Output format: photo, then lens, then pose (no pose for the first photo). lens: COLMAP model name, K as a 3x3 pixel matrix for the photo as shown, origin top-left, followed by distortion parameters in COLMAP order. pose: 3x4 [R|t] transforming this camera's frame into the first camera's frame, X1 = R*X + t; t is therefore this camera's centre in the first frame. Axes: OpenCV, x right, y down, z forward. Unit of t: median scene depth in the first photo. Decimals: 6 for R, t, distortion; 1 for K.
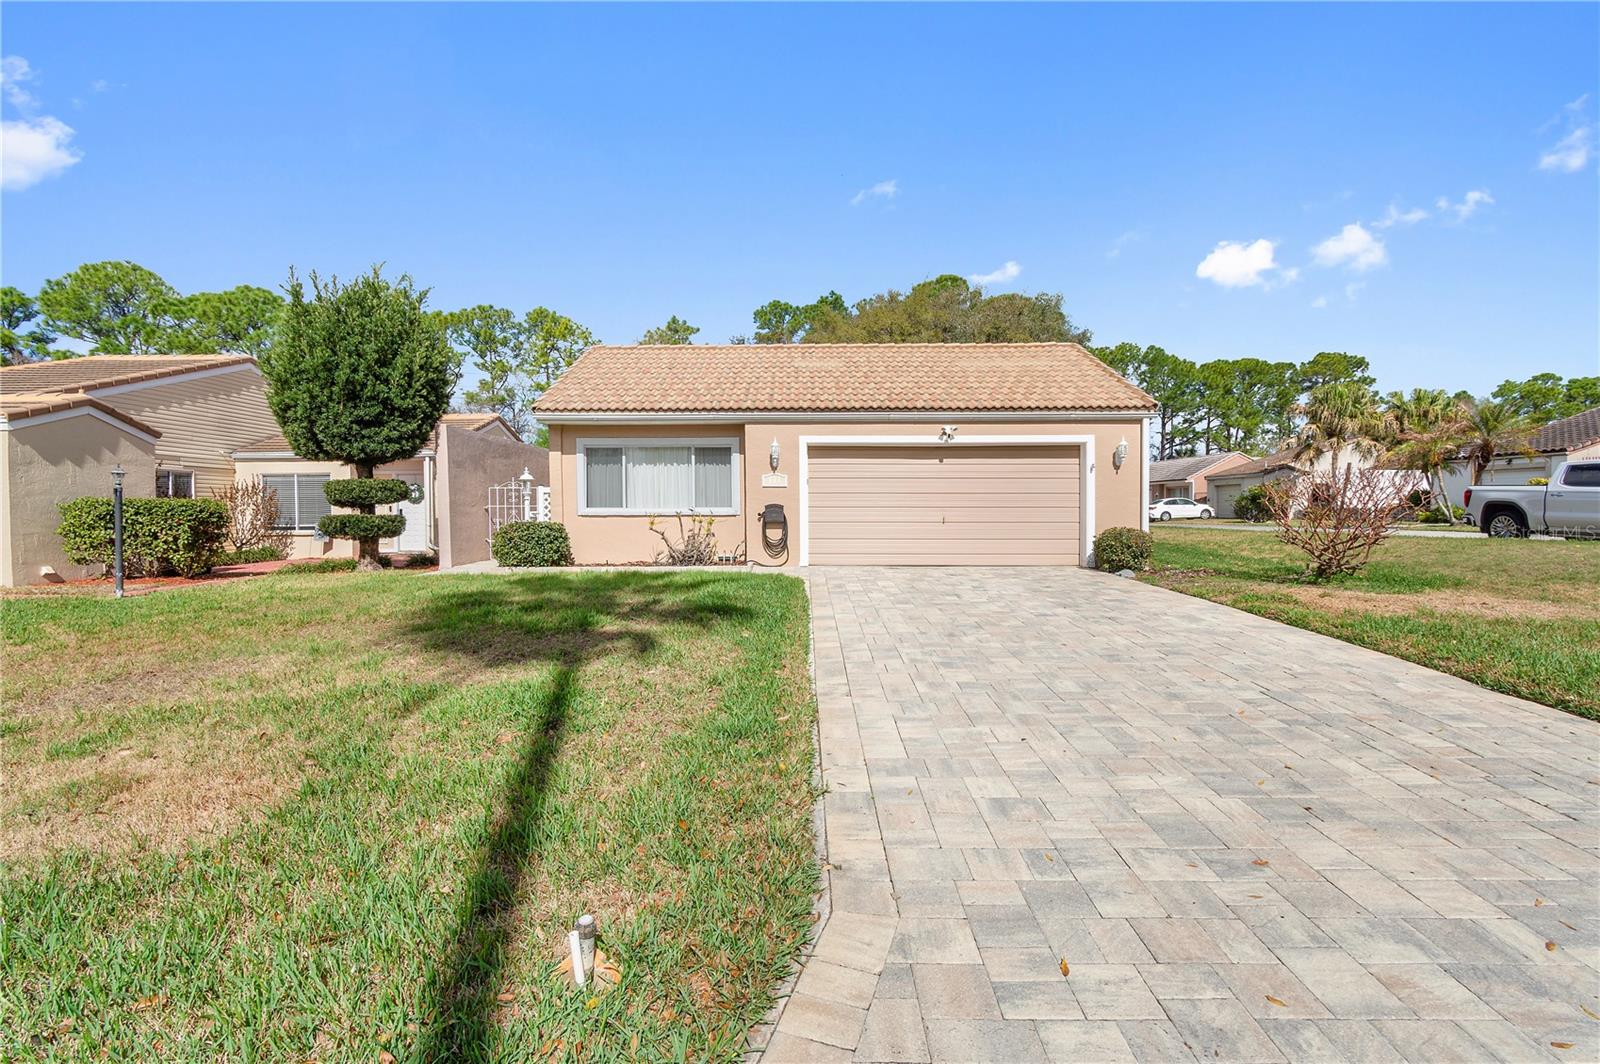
lens RADIAL K [[707.9, 0, 776.9], [0, 707.9, 545.3], [0, 0, 1]] dist [0.002191, 0.000344]
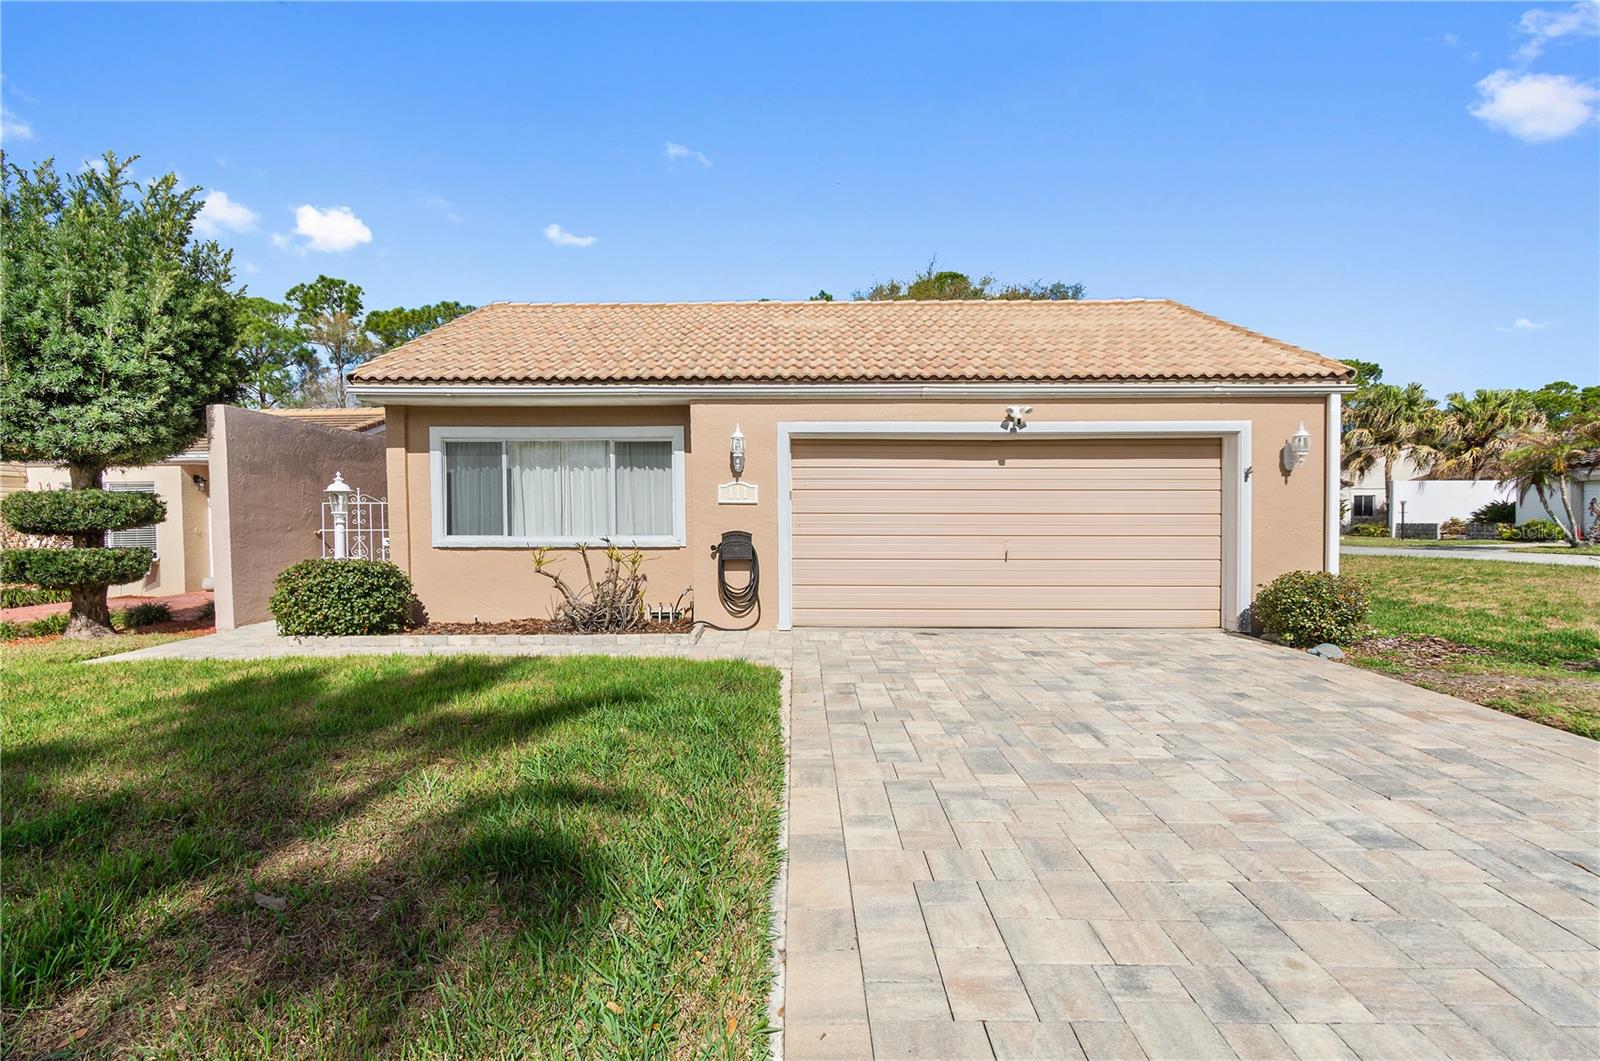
lens RADIAL K [[707.9, 0, 776.9], [0, 707.9, 543.8], [0, 0, 1]] dist [0.002191, 0.000344]
pose [[0.999941, -0.000143, 0.010864, 0.024556], [0.000330, 0.999851, -0.017251, -0.036250], [-0.010860, 0.017253, 0.999792, 0.375245]]
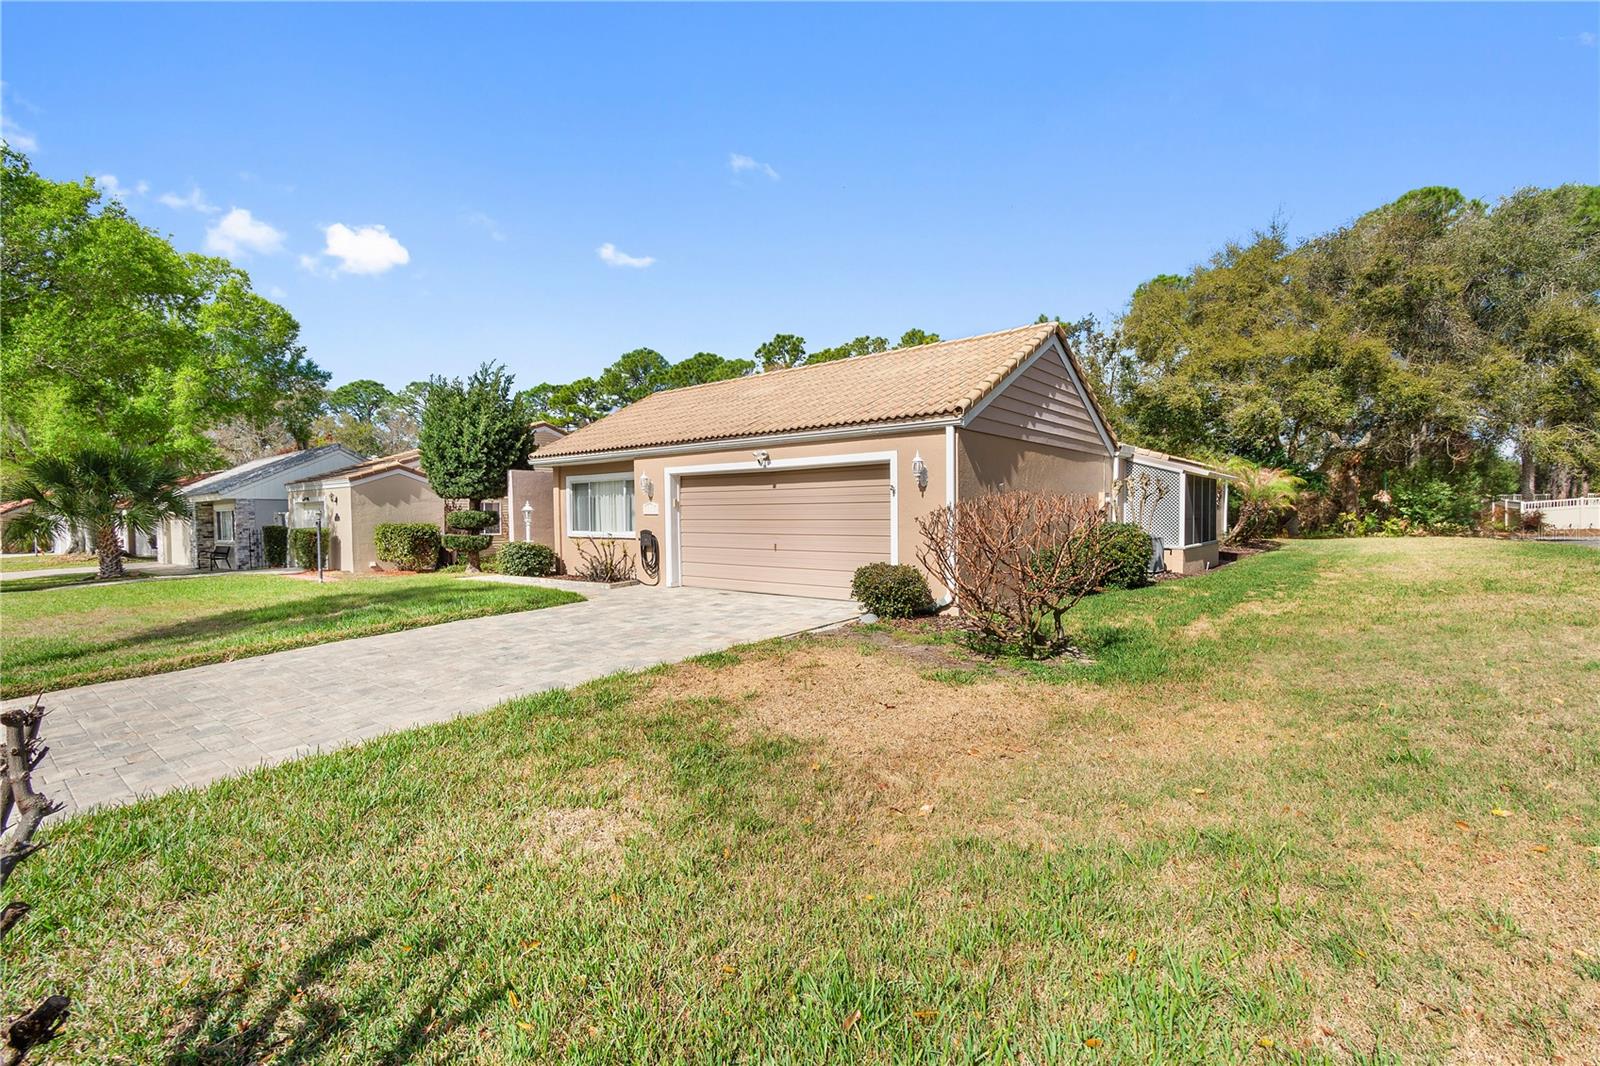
lens RADIAL K [[707.9, 0, 776.9], [0, 707.9, 546.3], [0, 0, 1]] dist [0.002191, 0.000344]
pose [[0.777071, 0.022650, -0.629005, 0.855033], [-0.026948, 0.999633, 0.002705, -0.040667], [0.628836, 0.014849, 0.777396, 0.258414]]
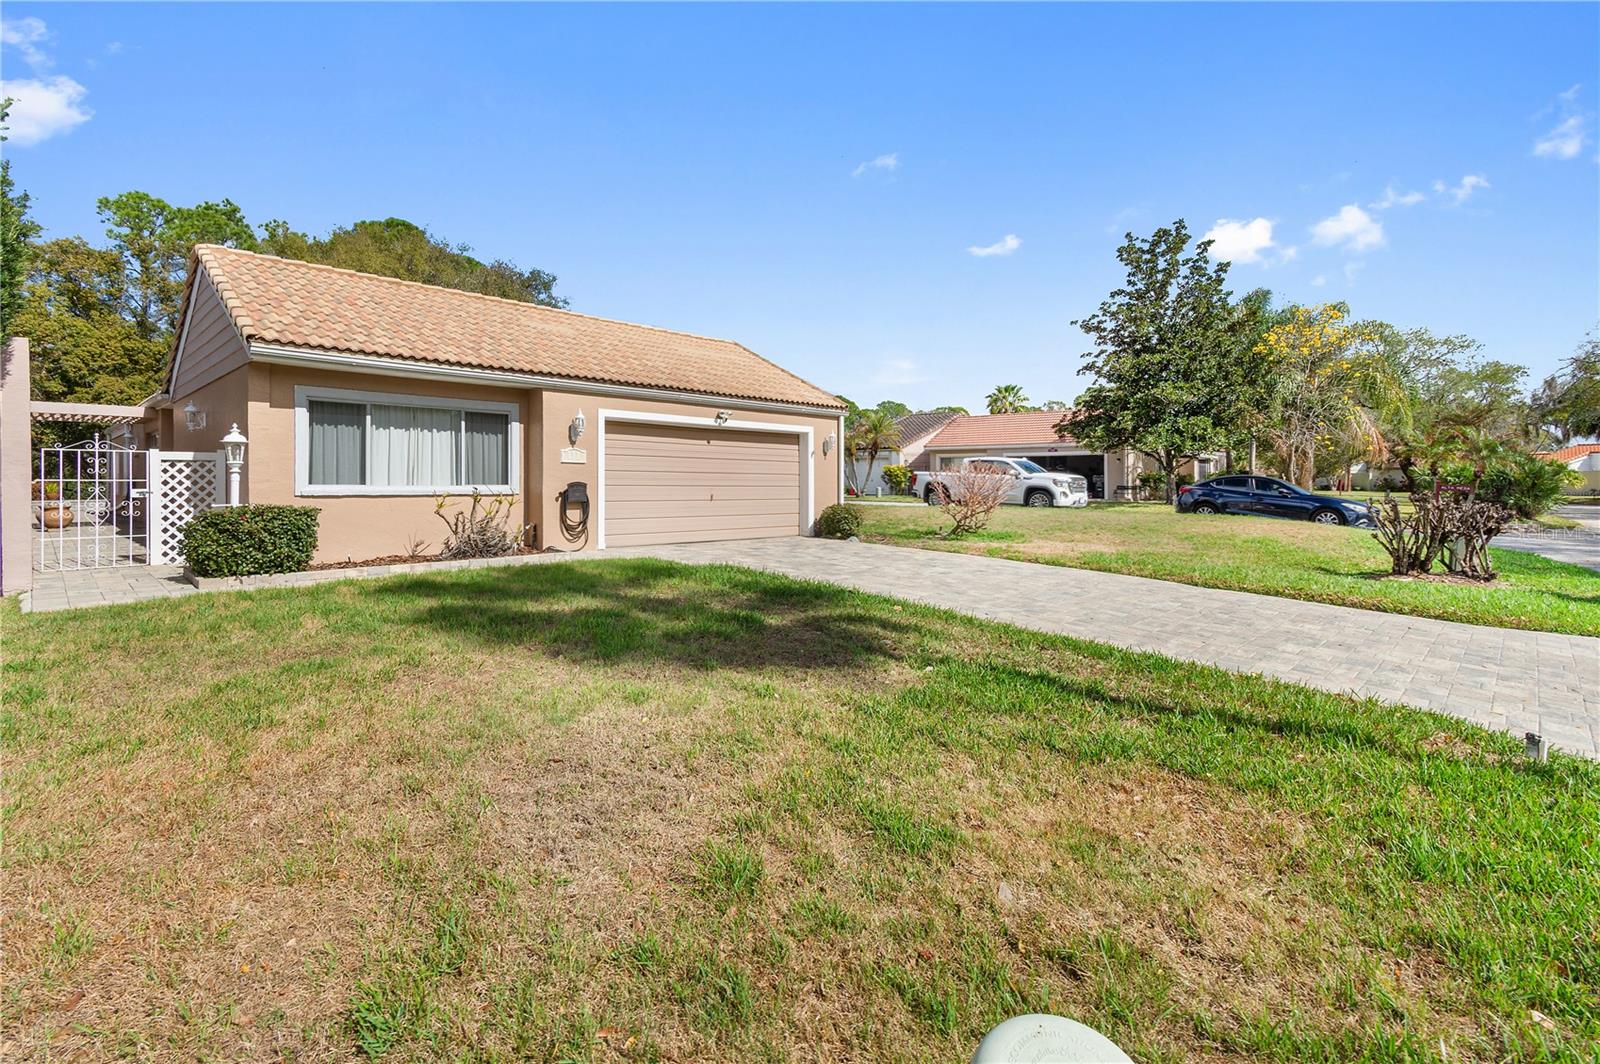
lens RADIAL K [[736.8, 0, 768.0], [0, 736.8, 486.0], [0, 0, 1]] dist [0.000871, 0.000079]
pose [[0.702460, 0.002820, 0.711717, -0.494235], [0.028953, 0.999051, -0.032535, -0.015947], [-0.711134, 0.043461, 0.701712, 0.171110]]
